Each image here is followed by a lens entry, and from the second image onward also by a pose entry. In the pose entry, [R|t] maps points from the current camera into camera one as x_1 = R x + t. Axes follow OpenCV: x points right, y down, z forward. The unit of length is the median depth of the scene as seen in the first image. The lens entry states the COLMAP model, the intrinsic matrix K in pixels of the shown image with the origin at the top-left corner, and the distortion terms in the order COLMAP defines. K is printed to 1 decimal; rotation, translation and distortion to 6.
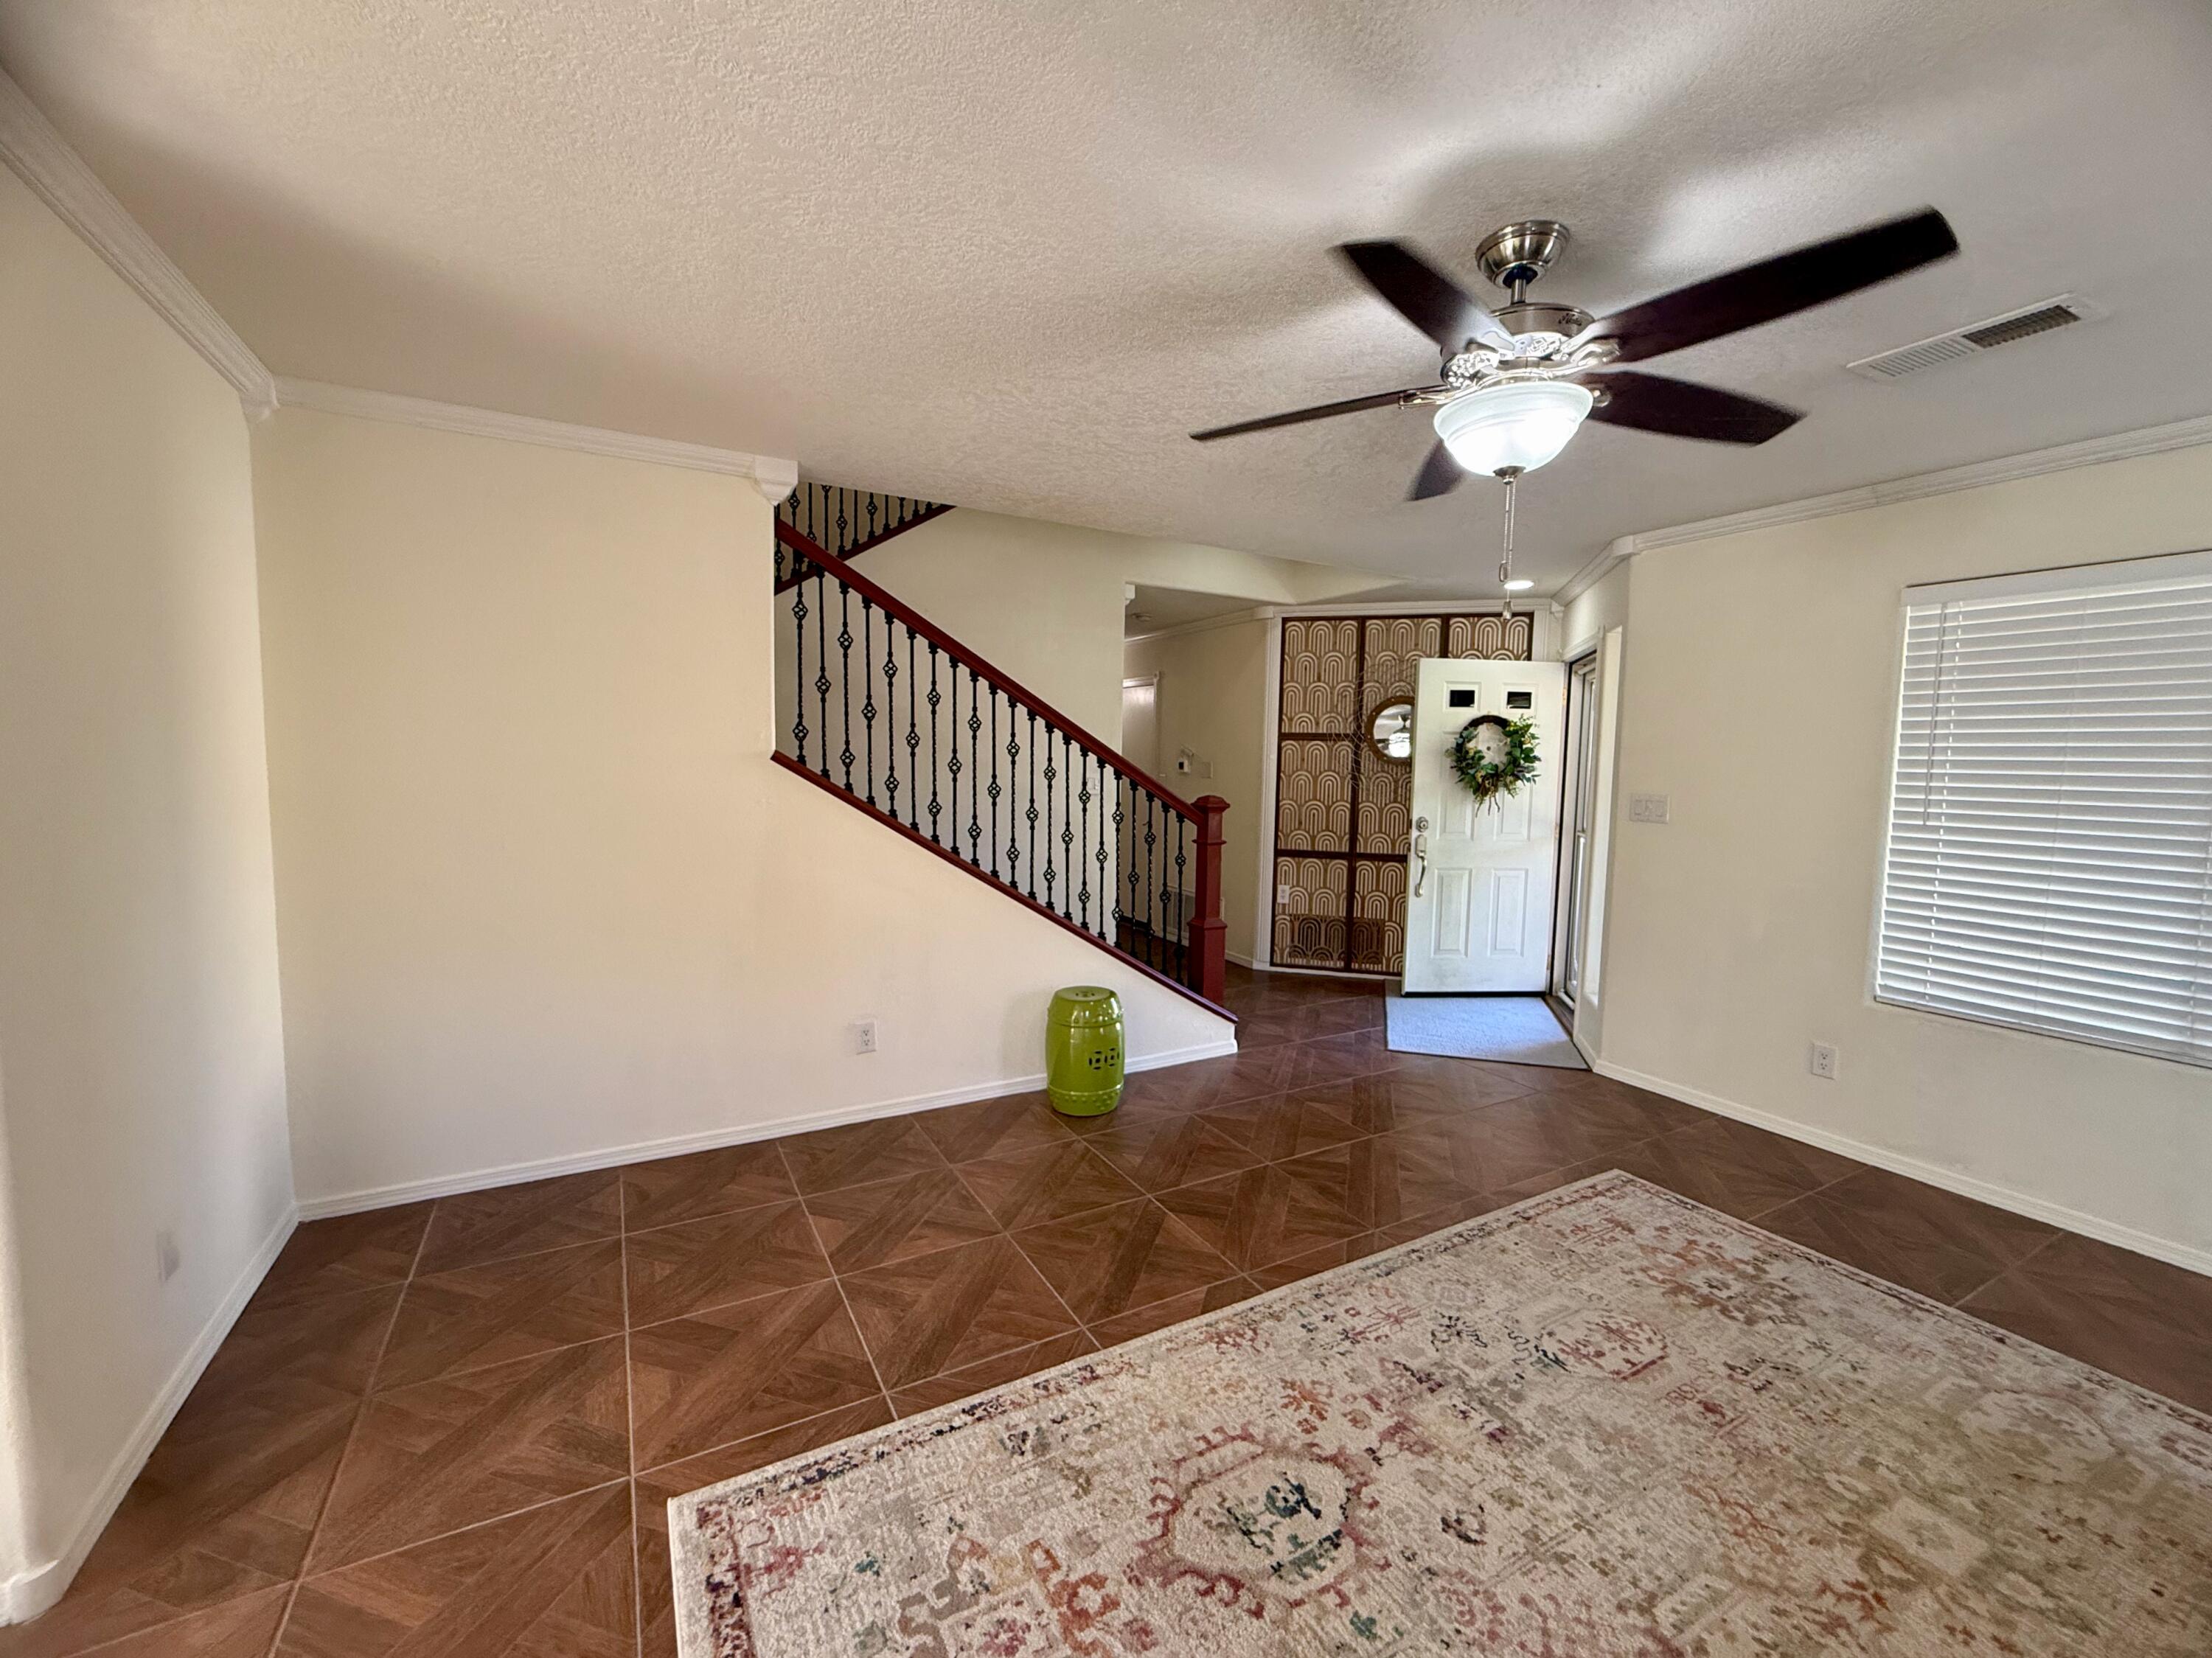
lens RADIAL K [[898.2, 0, 1116.8], [0, 898.2, 829.8], [0, 0, 1]] dist [-0.003601, 0.001582]
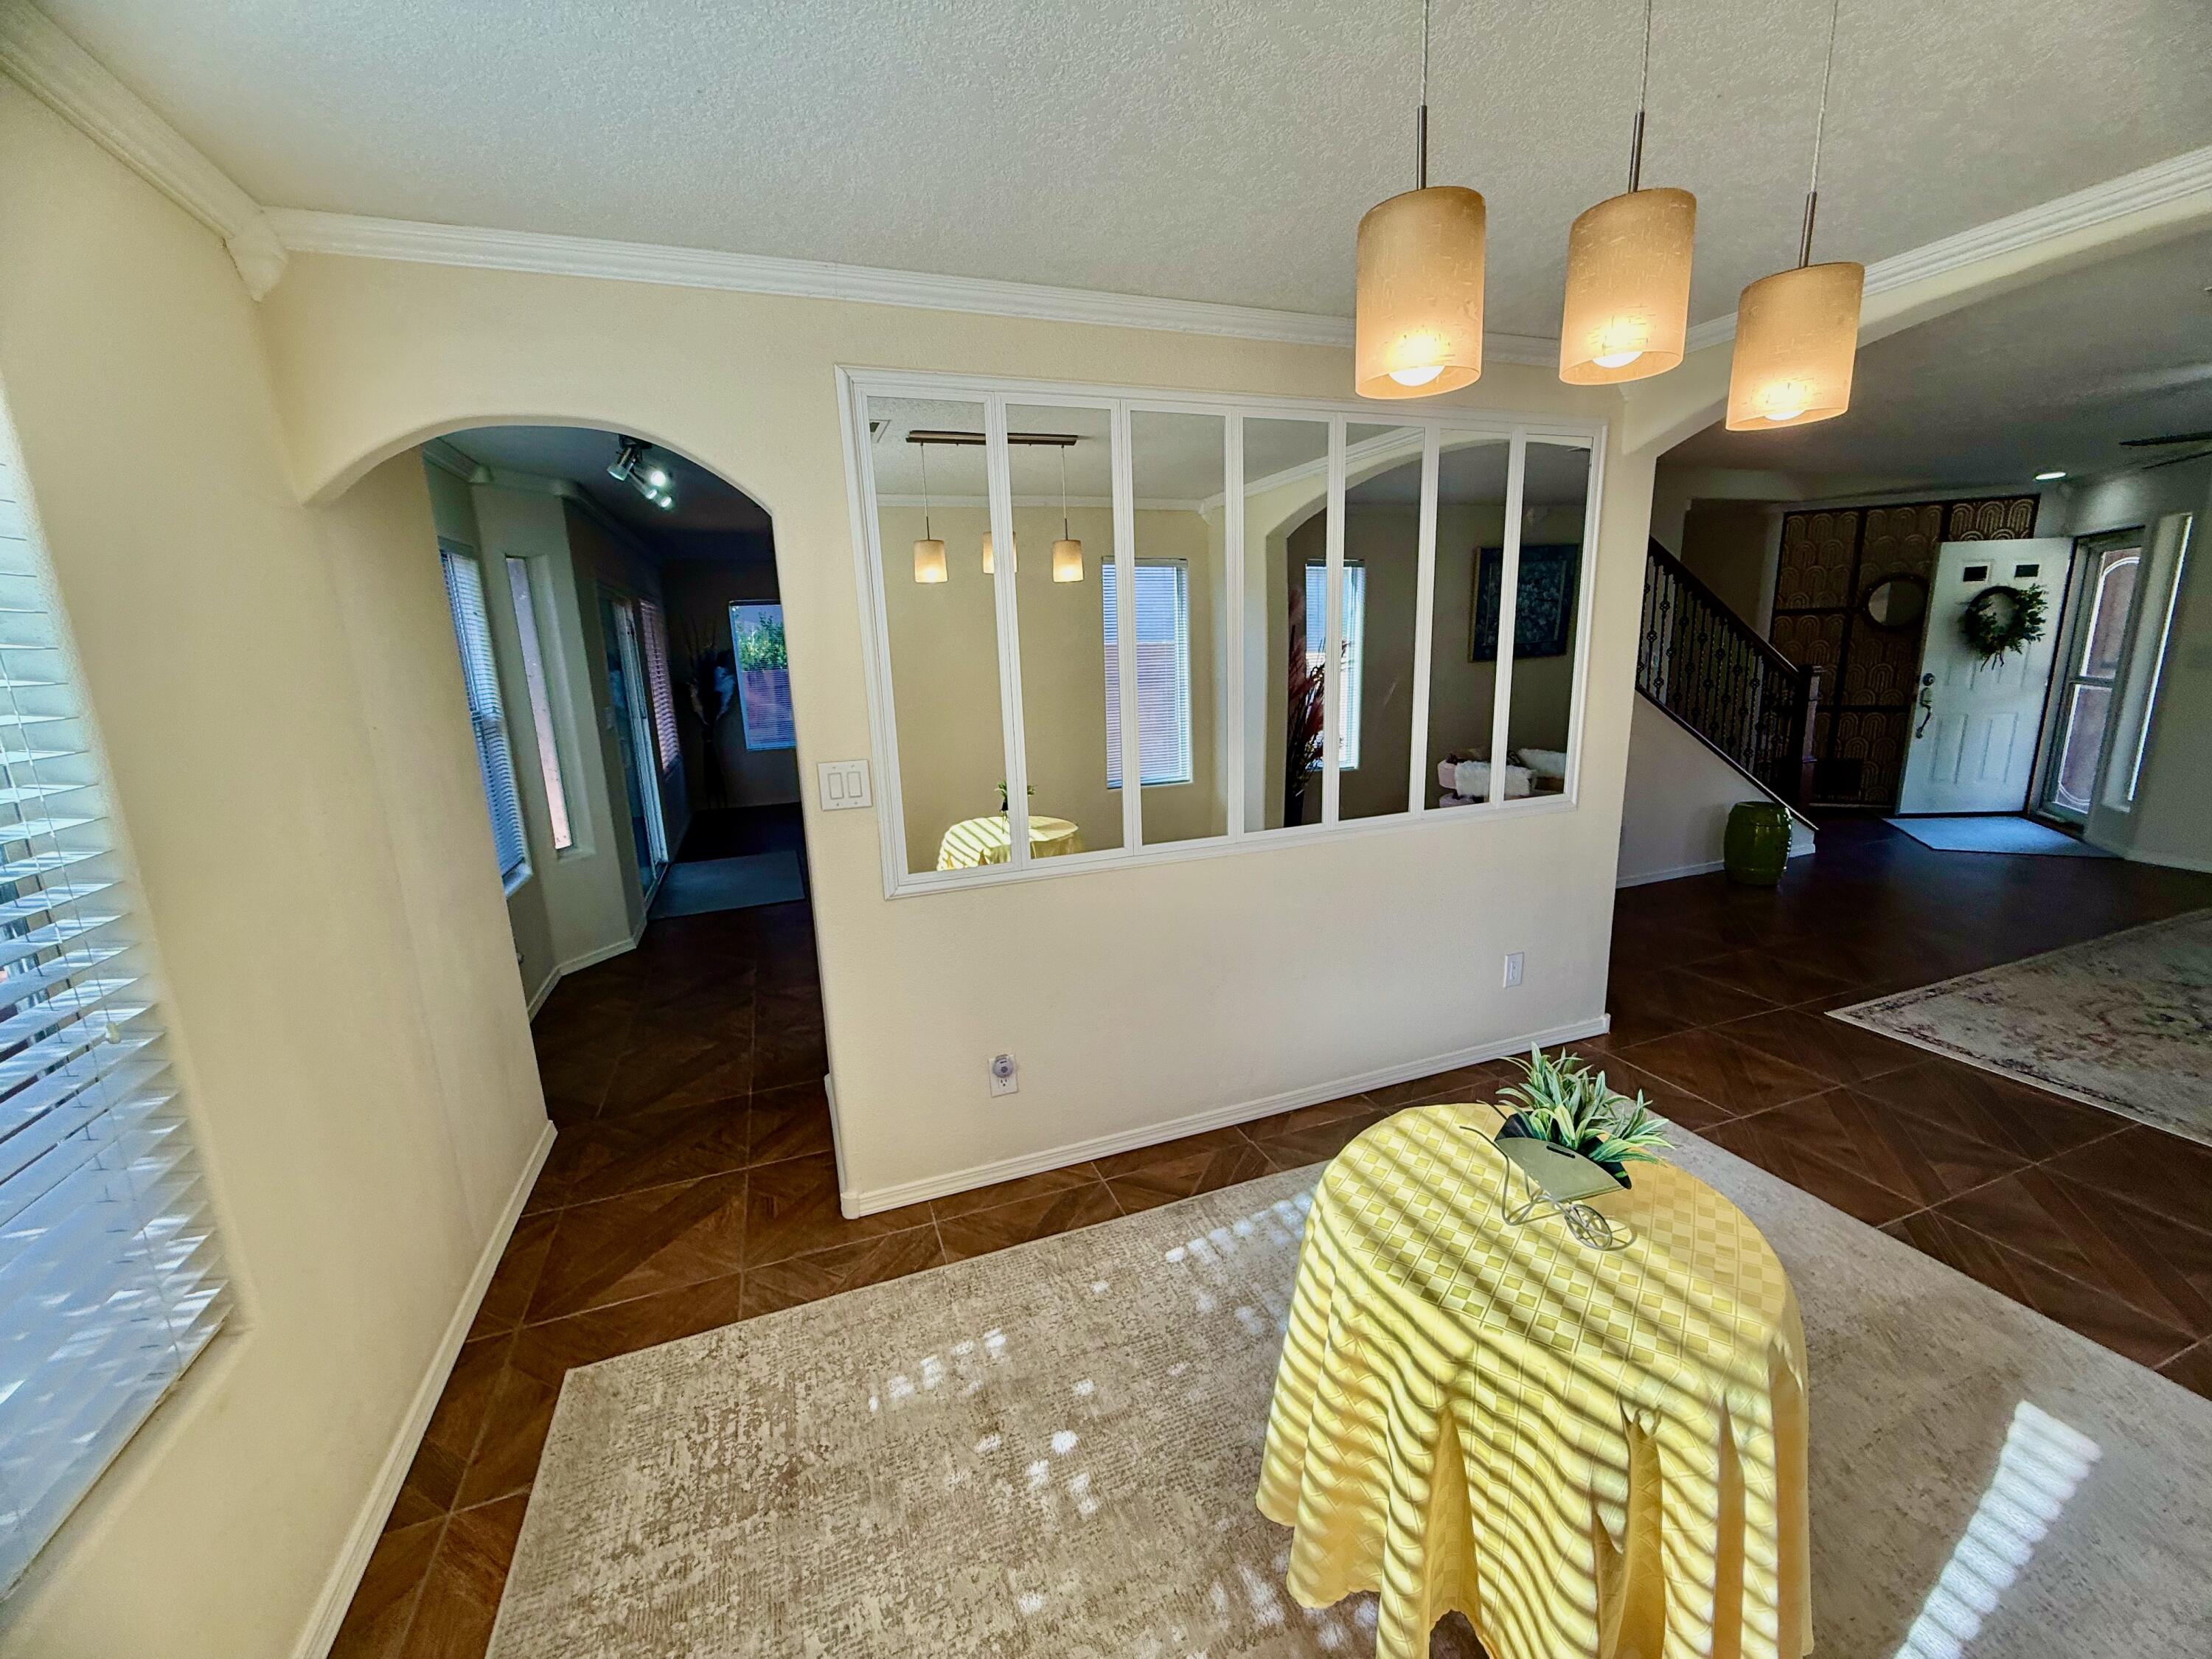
lens RADIAL K [[898.3, 0, 1106.8], [0, 898.3, 818.7], [0, 0, 1]] dist [-0.003601, 0.001582]
pose [[0.986751, -0.022232, -0.160711, -1.056669], [0.042168, 0.991668, 0.121724, -0.025589], [0.156666, -0.126889, 0.979467, -0.751605]]
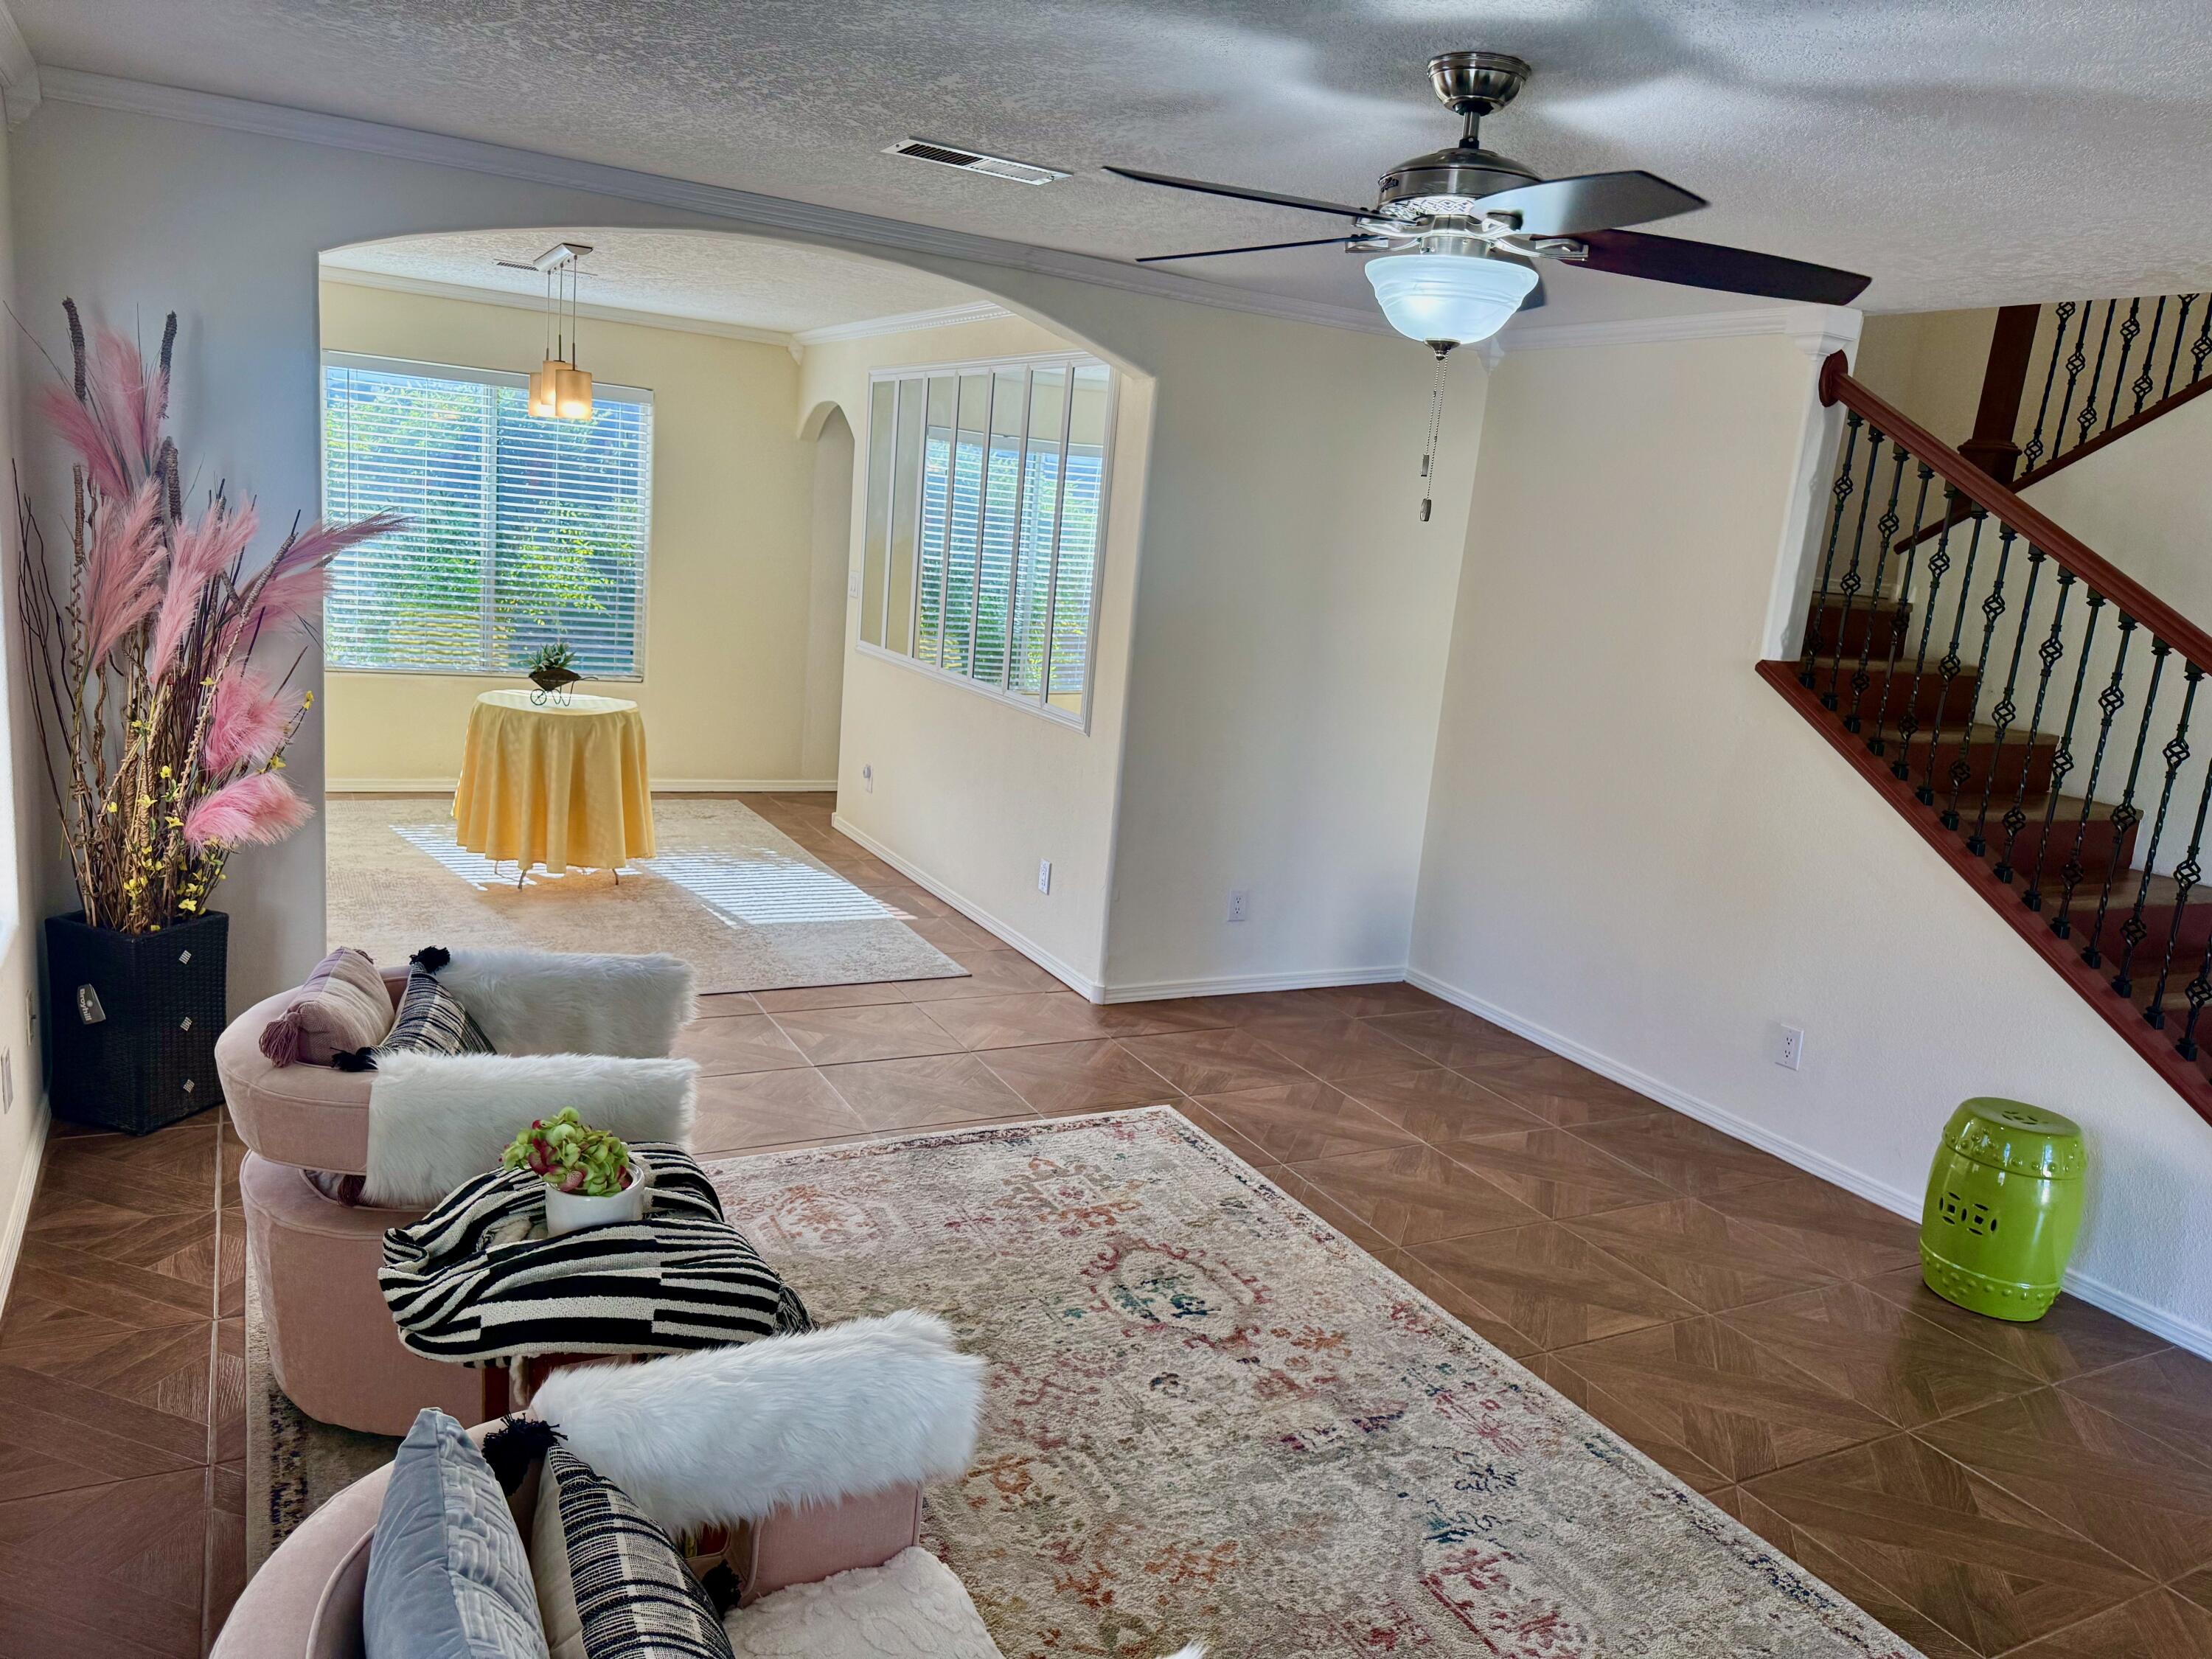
lens RADIAL K [[1573.7, 0, 1093.8], [0, 1573.7, 822.3], [0, 0, 1]] dist [0.041748, -0.058310]
pose [[-0.027394, 0.174570, -0.984264, 1.197021], [-0.170524, 0.969385, 0.176677, -0.105075], [0.984973, 0.172681, 0.003213, 0.445714]]
